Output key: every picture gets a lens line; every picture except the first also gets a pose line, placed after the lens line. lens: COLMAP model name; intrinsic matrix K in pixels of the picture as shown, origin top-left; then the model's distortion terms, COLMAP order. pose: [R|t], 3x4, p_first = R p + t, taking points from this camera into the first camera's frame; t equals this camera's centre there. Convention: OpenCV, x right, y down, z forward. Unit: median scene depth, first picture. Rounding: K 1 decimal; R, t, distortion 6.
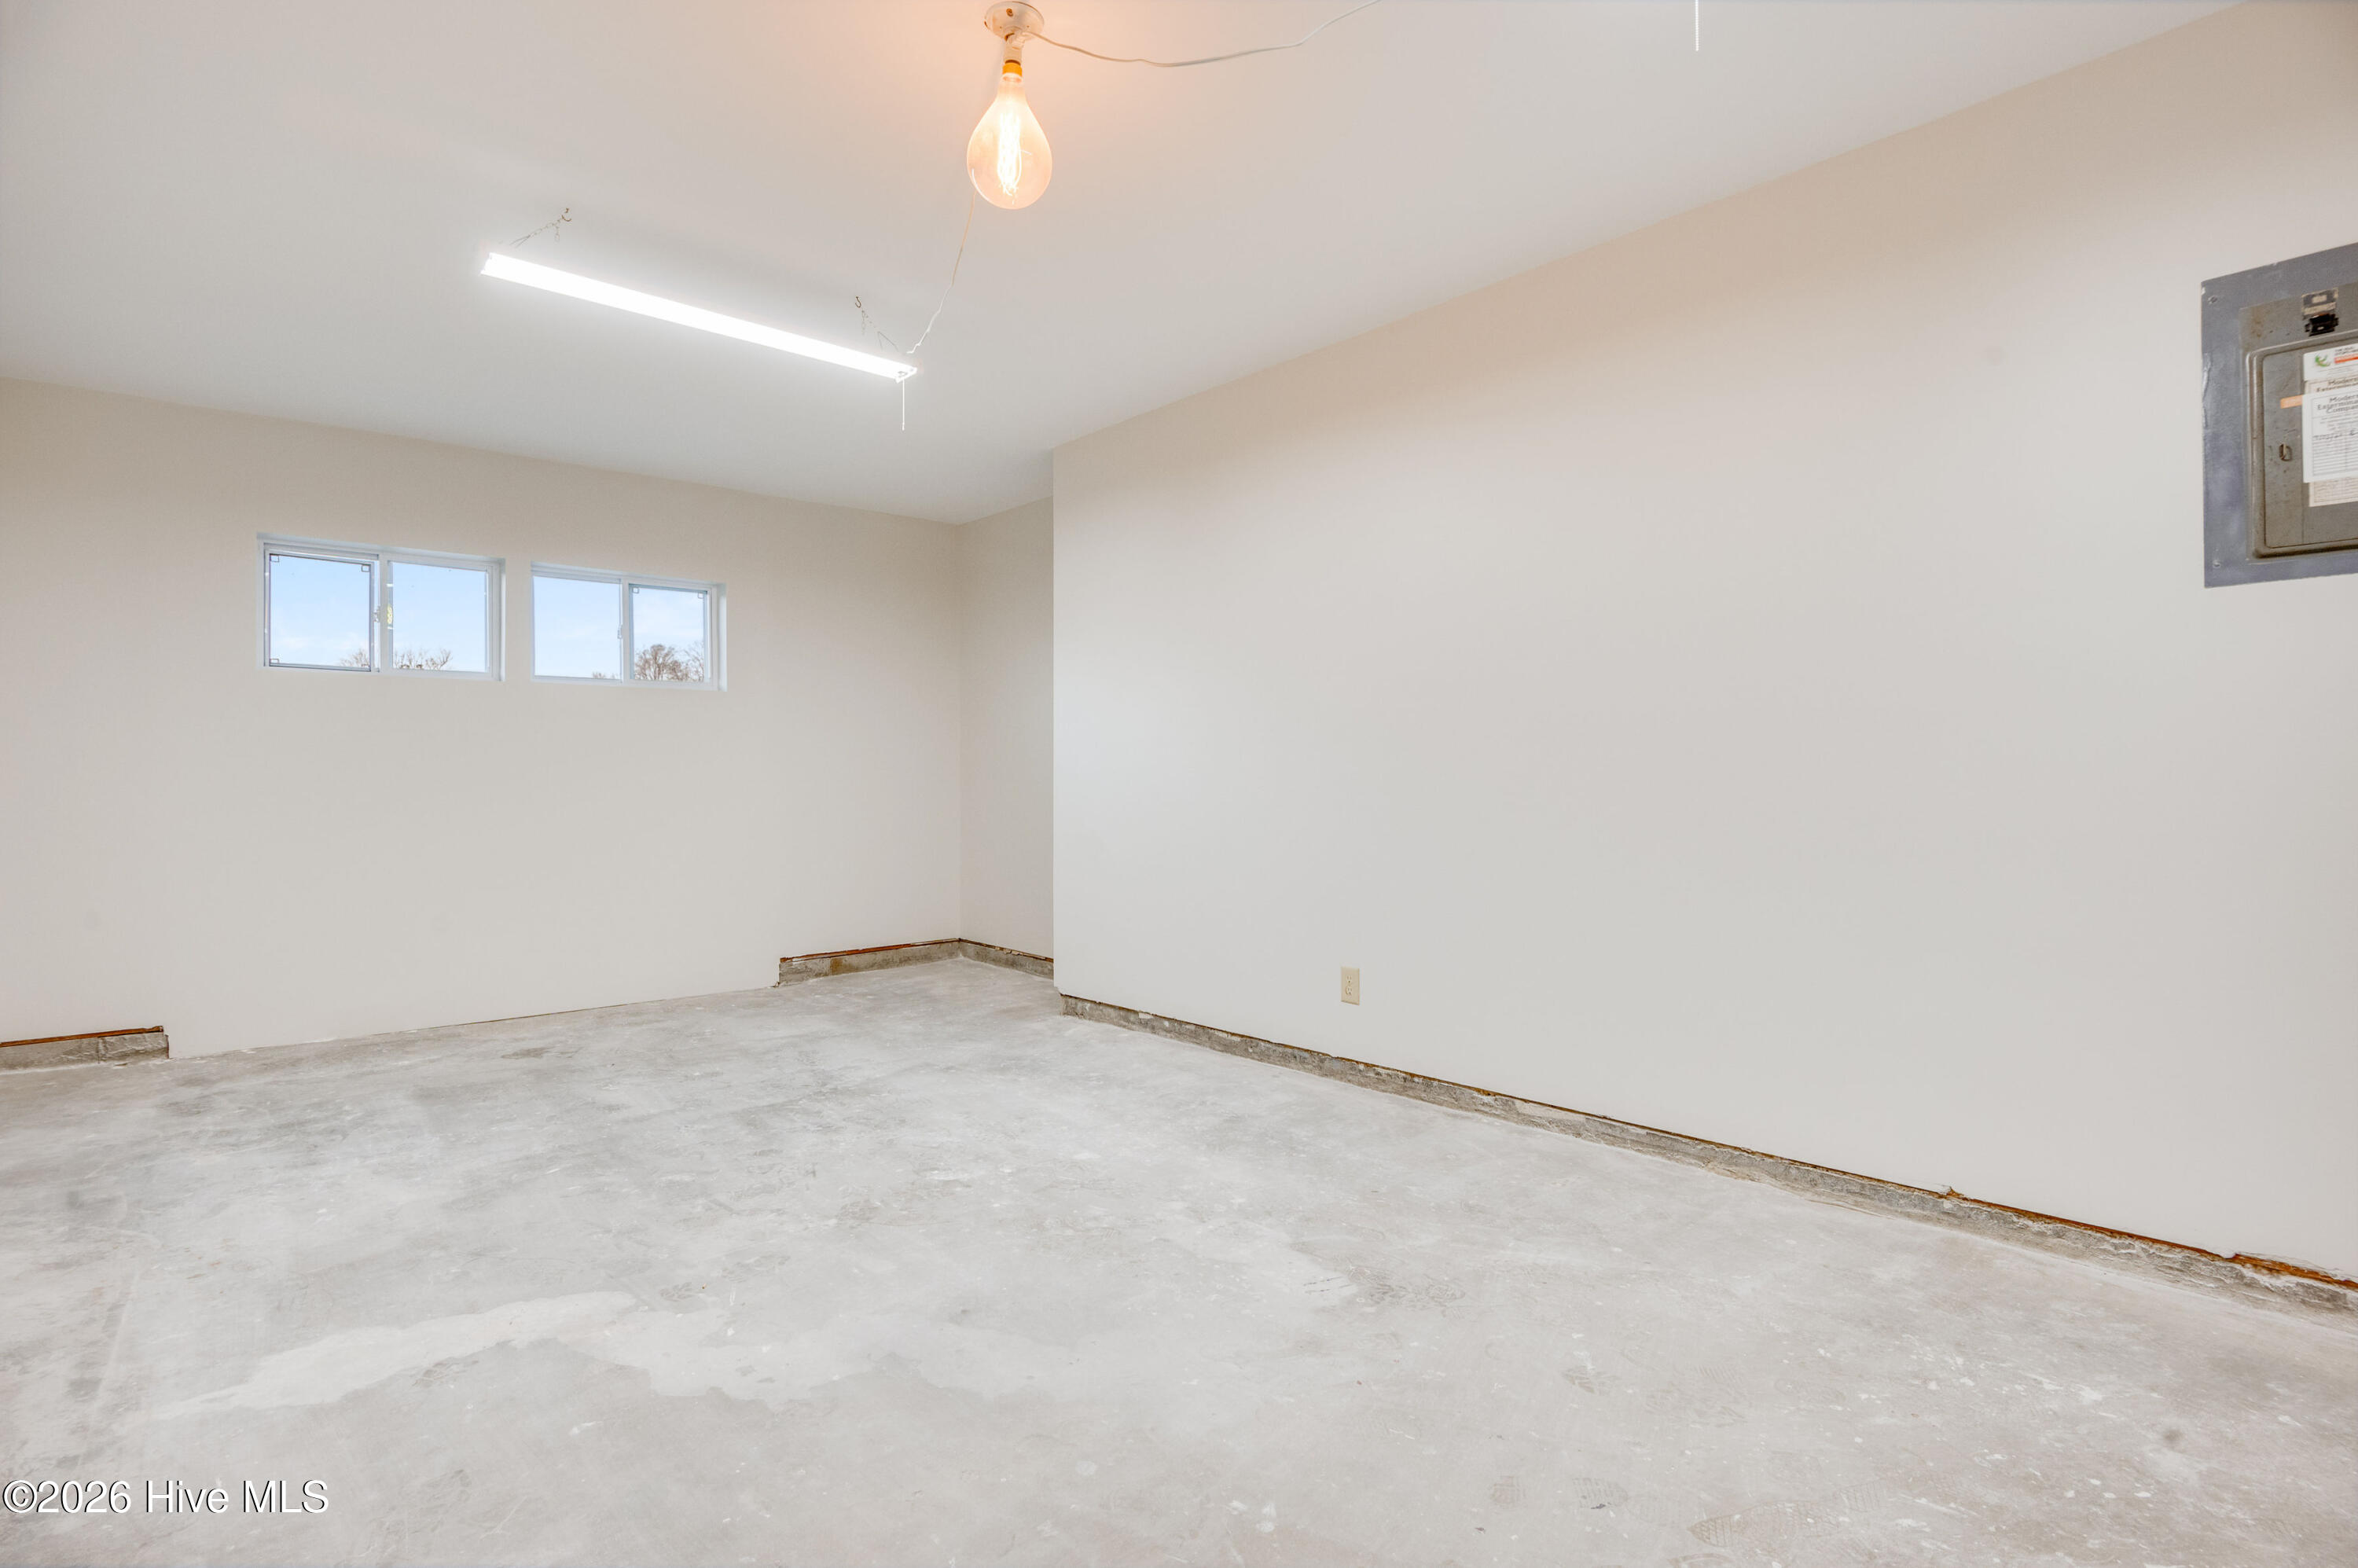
lens RADIAL K [[1151.4, 0, 1181.3], [0, 1151.4, 787.3], [0, 0, 1]] dist [-0.016994, -0.000219]
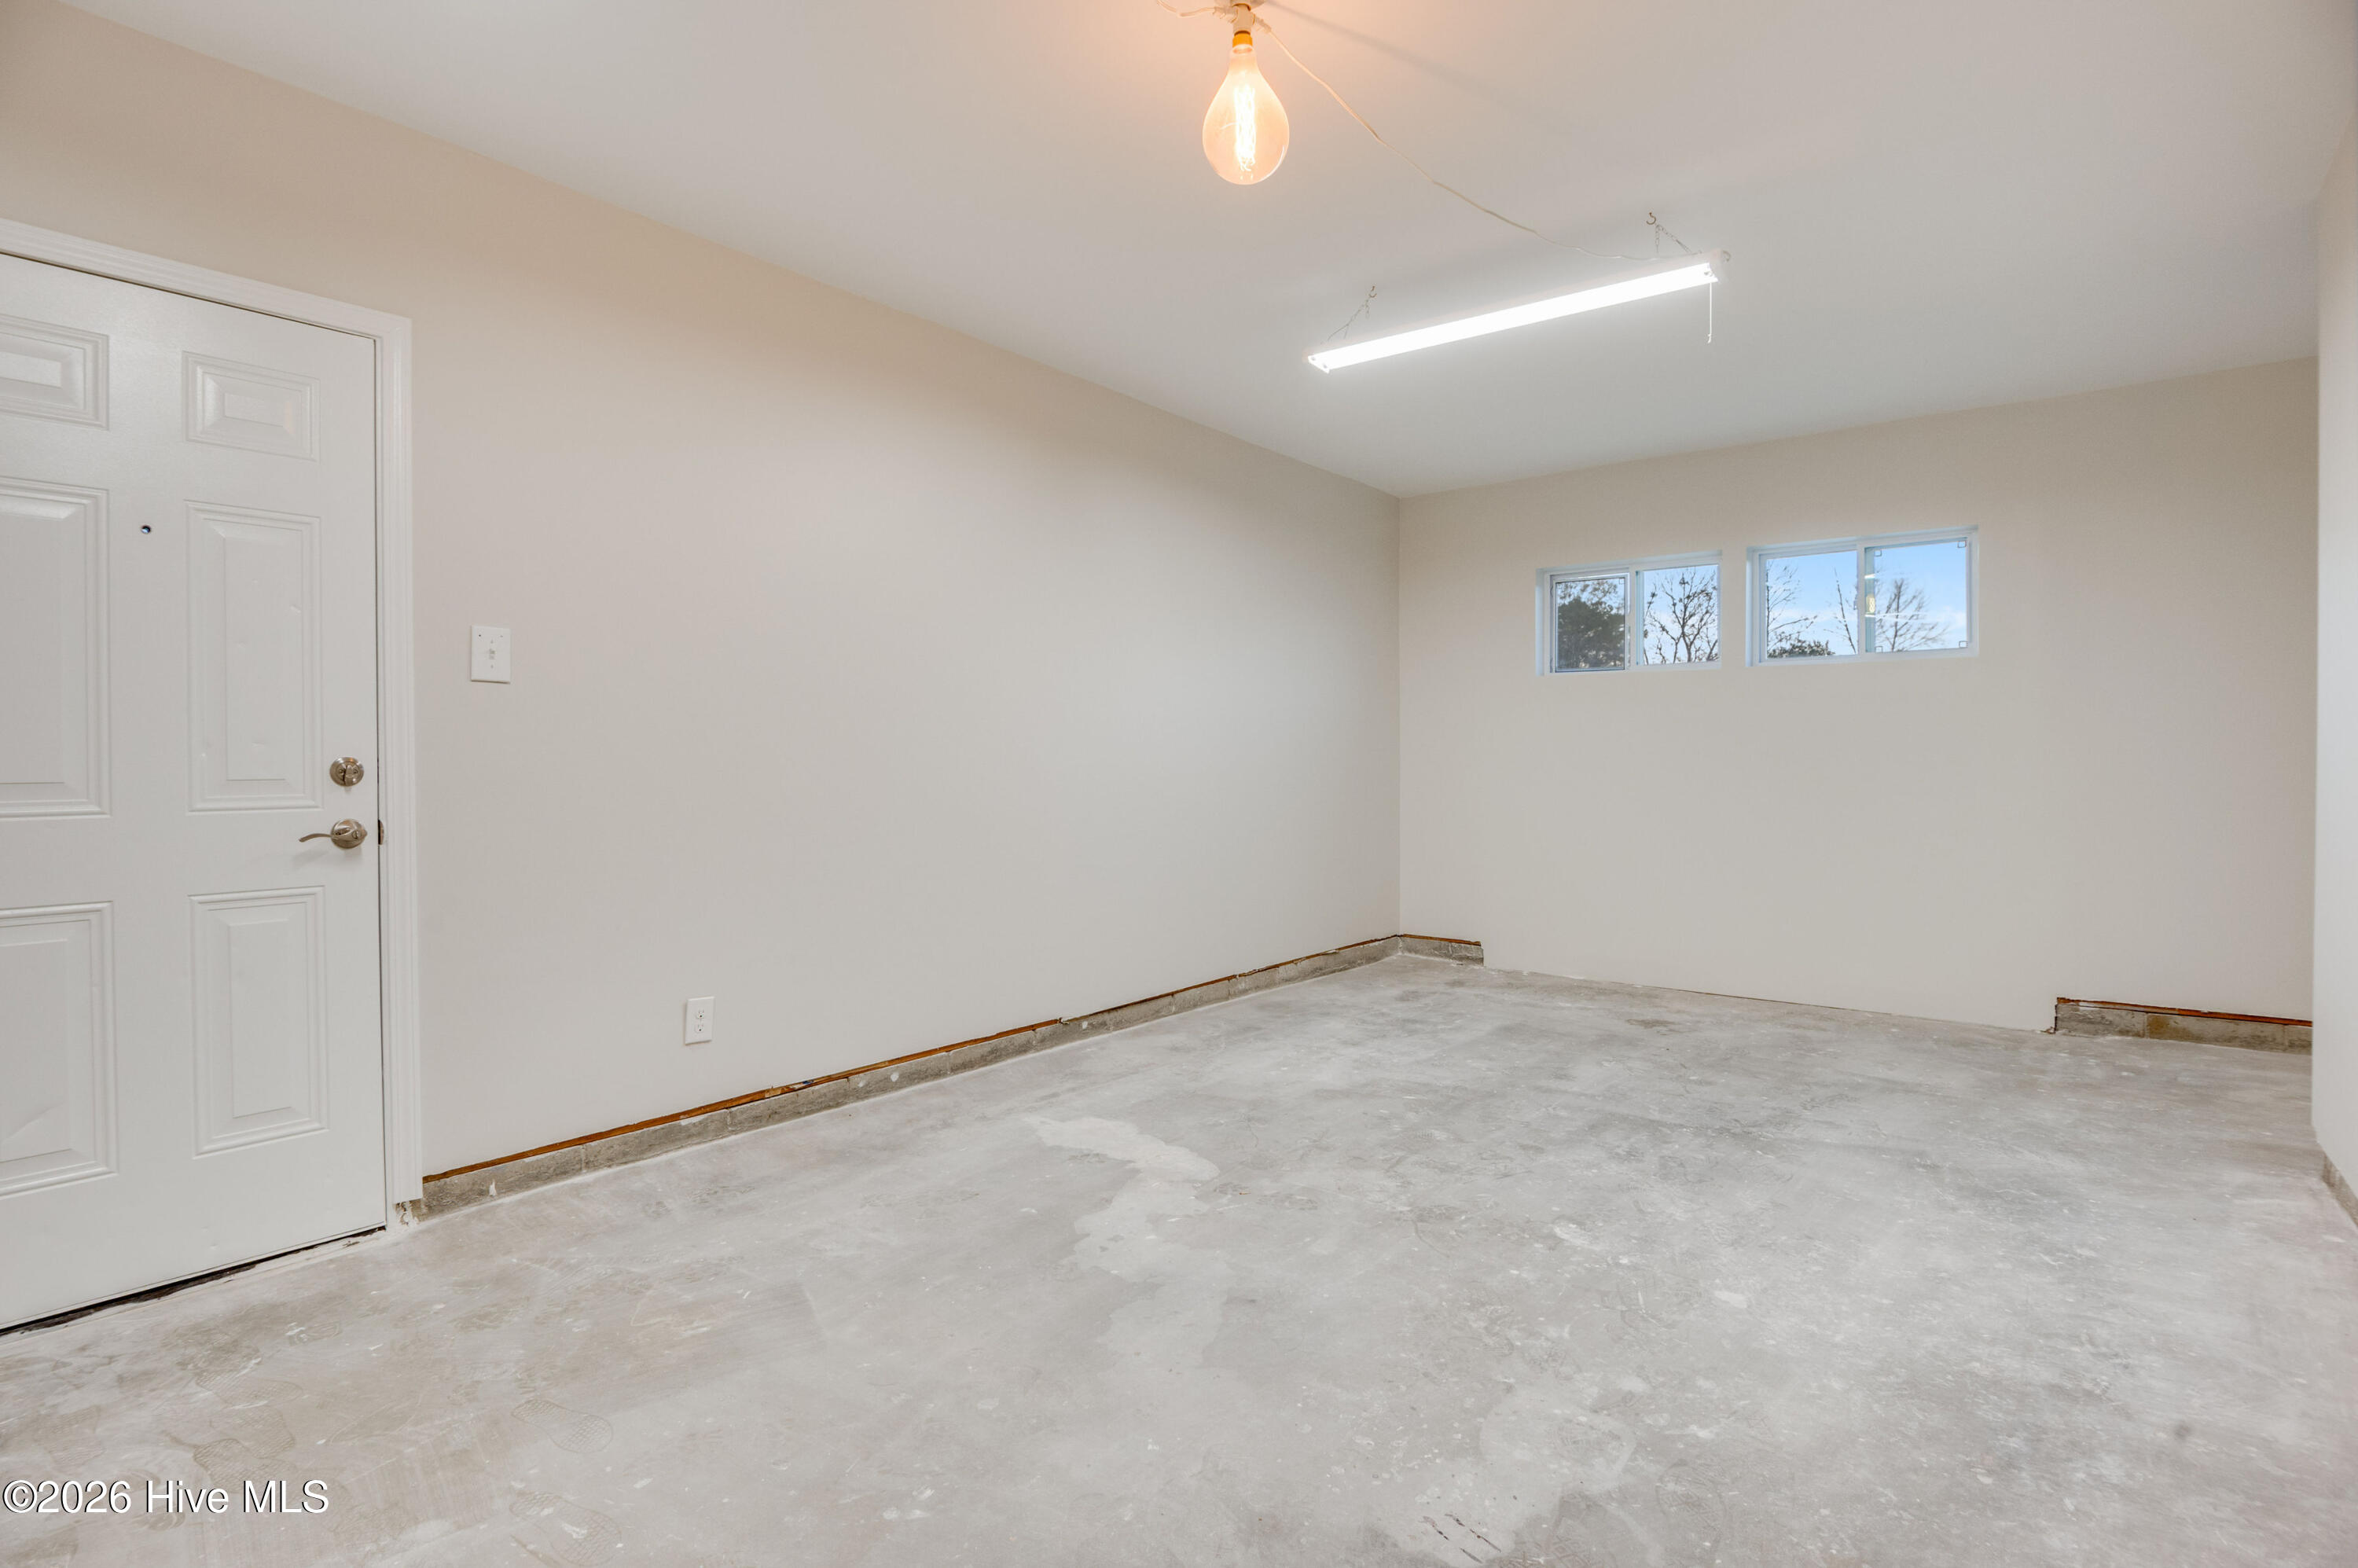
lens RADIAL K [[1151.4, 0, 1181.3], [0, 1151.4, 787.3], [0, 0, 1]] dist [-0.016994, -0.000219]
pose [[0.178759, 0.026118, -0.983546, 0.571059], [-0.007087, 0.999656, 0.025258, -0.014252], [0.983867, 0.002455, 0.178883, 0.553744]]
